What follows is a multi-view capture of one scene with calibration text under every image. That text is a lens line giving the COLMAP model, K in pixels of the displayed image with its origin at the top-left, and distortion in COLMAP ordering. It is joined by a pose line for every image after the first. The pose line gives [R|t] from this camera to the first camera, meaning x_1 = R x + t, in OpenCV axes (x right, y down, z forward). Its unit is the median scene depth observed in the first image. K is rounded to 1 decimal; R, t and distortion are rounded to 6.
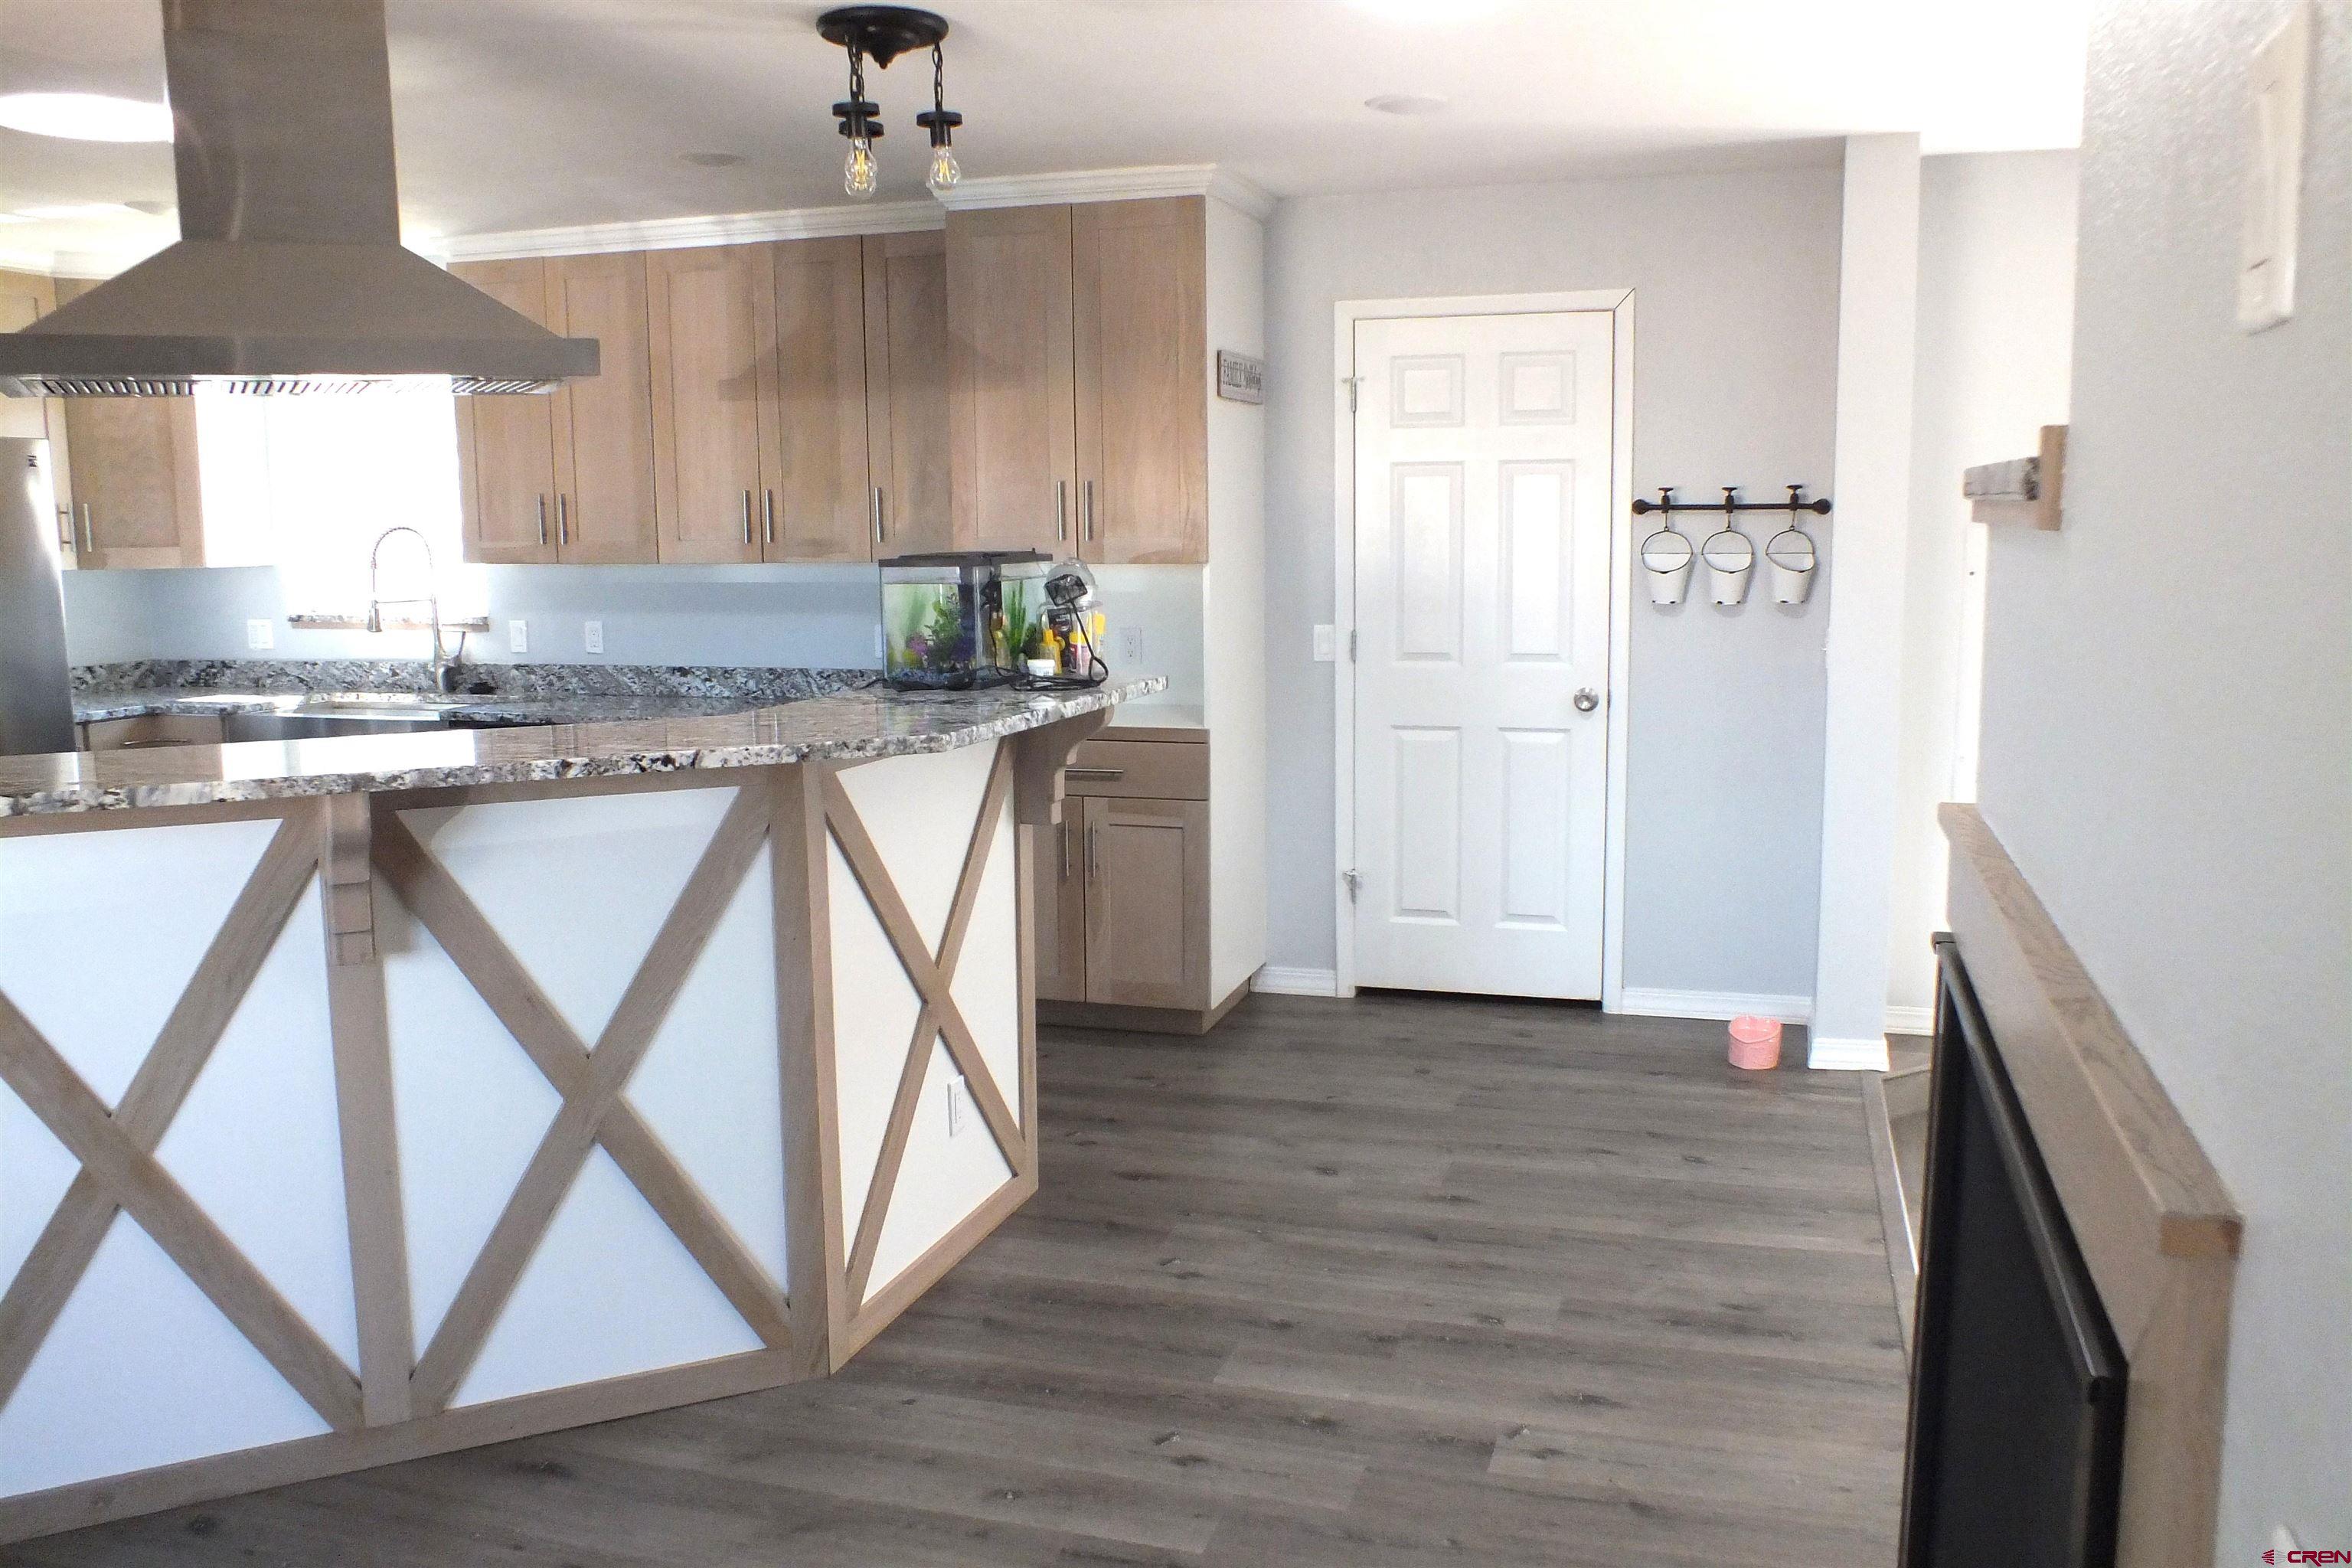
lens RADIAL K [[1971.0, 0, 1175.4], [0, 1971.0, 747.7], [0, 0, 1]] dist [0.000380, 0.002300]
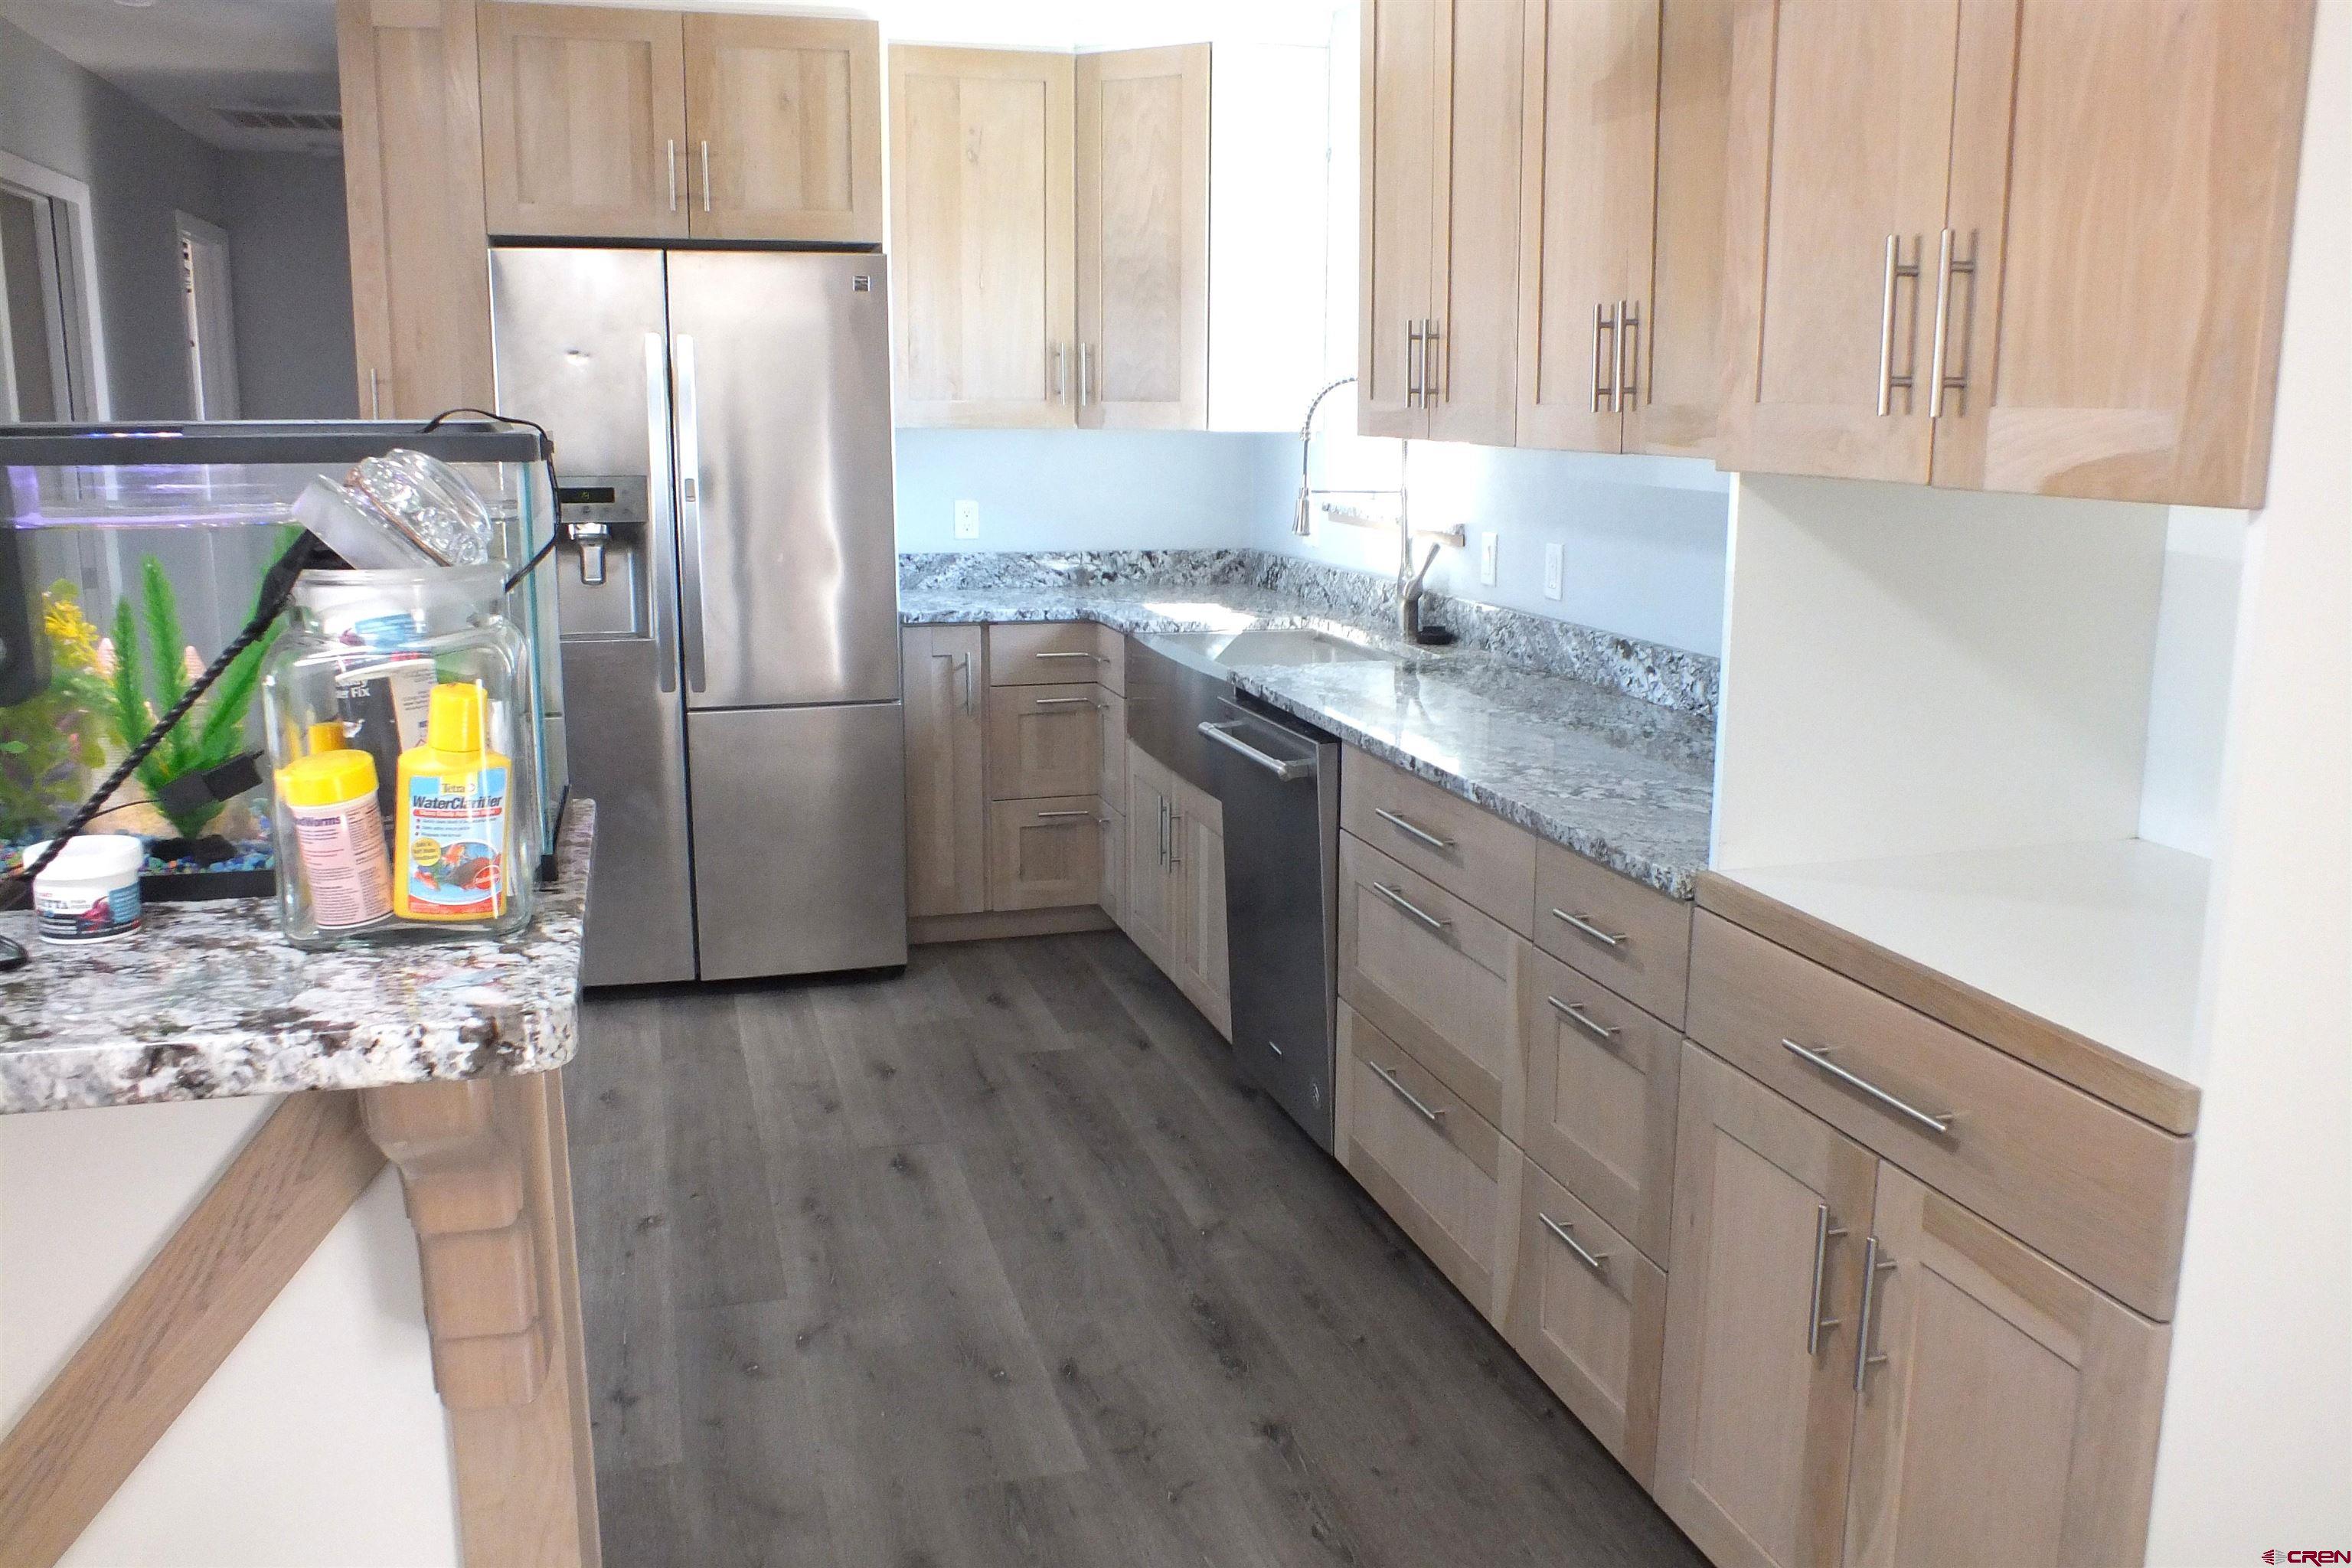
lens RADIAL K [[1971.0, 0, 1175.4], [0, 1971.0, 747.7], [0, 0, 1]] dist [0.000380, 0.002300]
pose [[0.535446, 0.162857, -0.828719, 0.165498], [-0.109827, 0.986327, 0.122868, -0.076794], [0.837398, 0.025227, 0.546011, 0.707254]]
